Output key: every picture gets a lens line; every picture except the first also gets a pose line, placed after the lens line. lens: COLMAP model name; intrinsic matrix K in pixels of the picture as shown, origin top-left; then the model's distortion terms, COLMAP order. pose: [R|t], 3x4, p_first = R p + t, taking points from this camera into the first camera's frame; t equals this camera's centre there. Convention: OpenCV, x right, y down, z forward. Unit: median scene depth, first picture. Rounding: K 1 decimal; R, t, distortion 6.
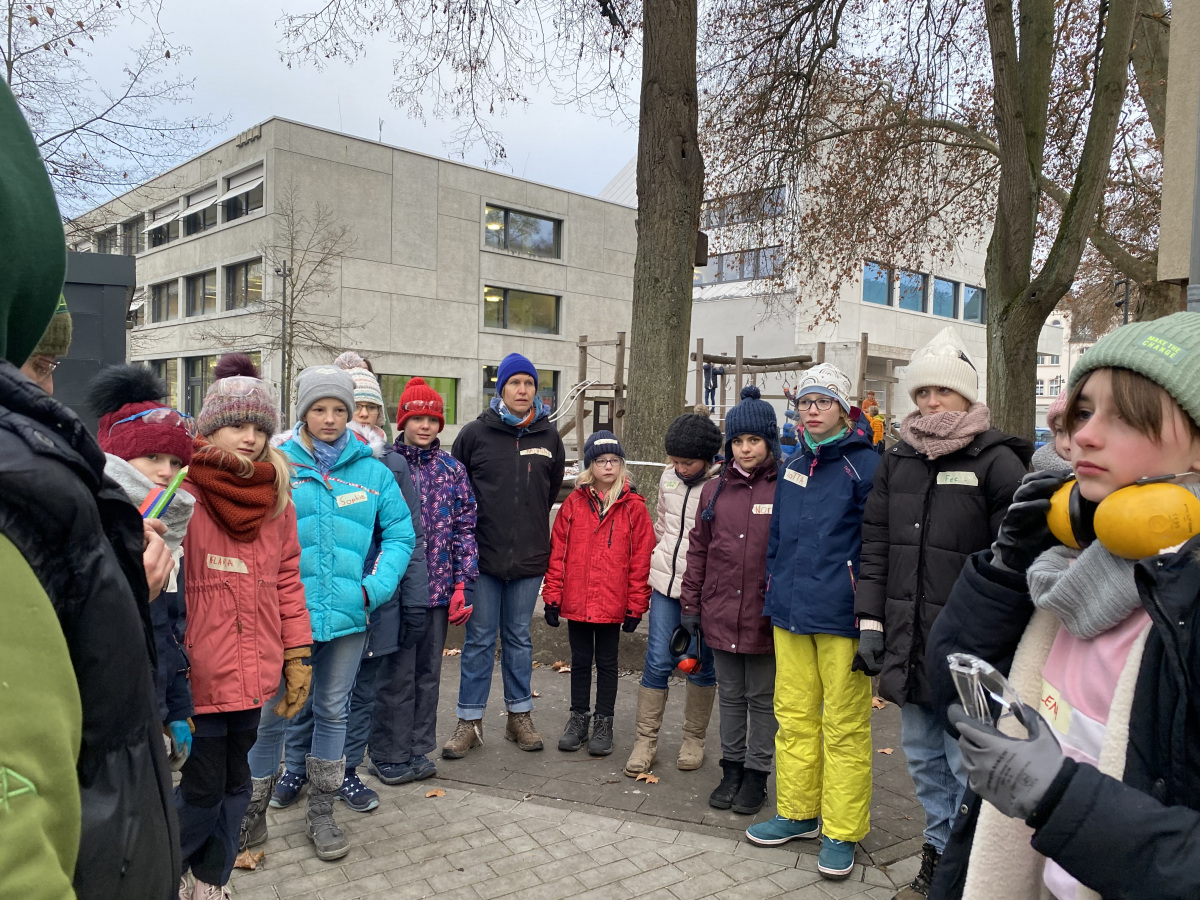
lens RADIAL K [[875.0, 0, 603.9], [0, 875.0, 459.4], [0, 0, 1]] dist [0.011117, -0.039070]
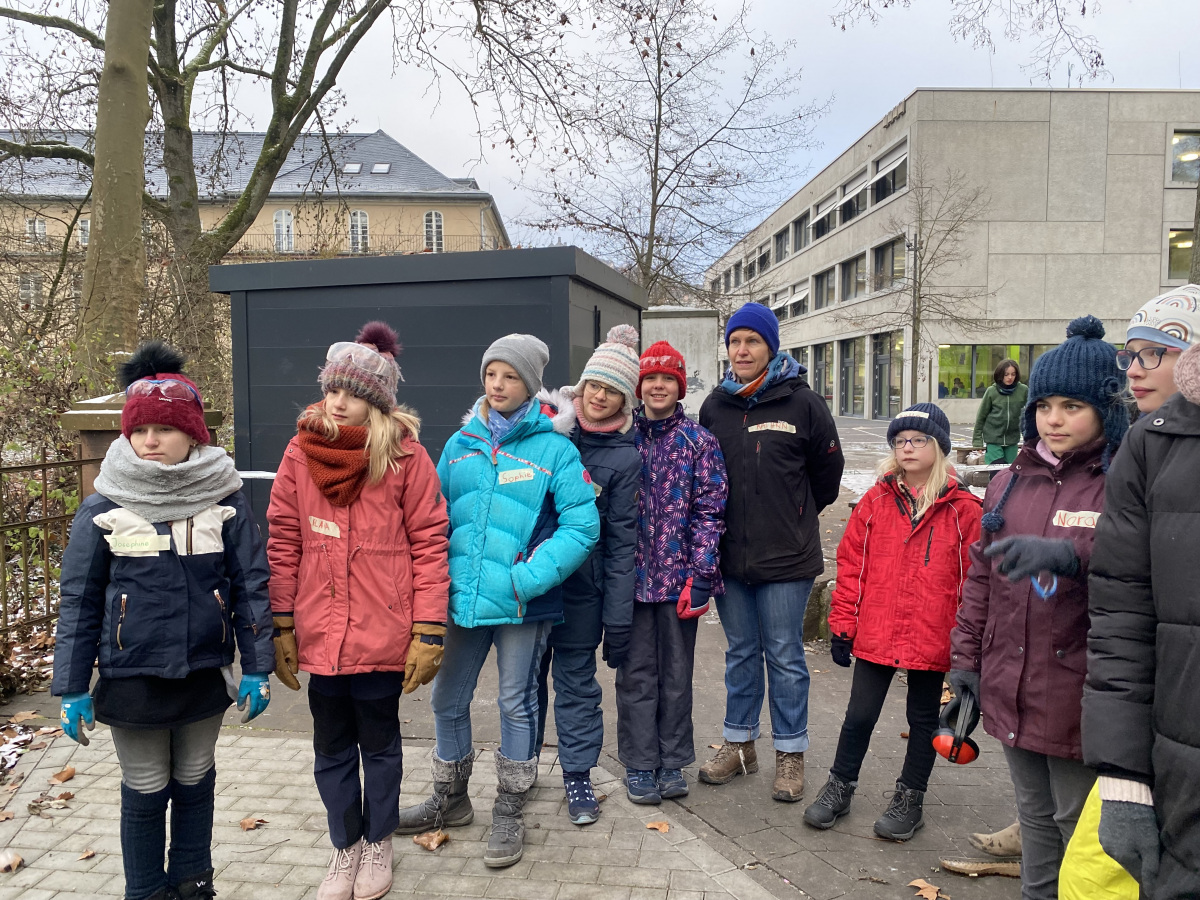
lens RADIAL K [[875.0, 0, 597.4], [0, 875.0, 441.2], [0, 0, 1]] dist [0.011117, -0.039070]
pose [[0.725045, 0.021000, -0.688381, 0.081793], [-0.019265, 0.999762, 0.010208, -0.000429], [0.688432, 0.005861, 0.725277, 0.081718]]
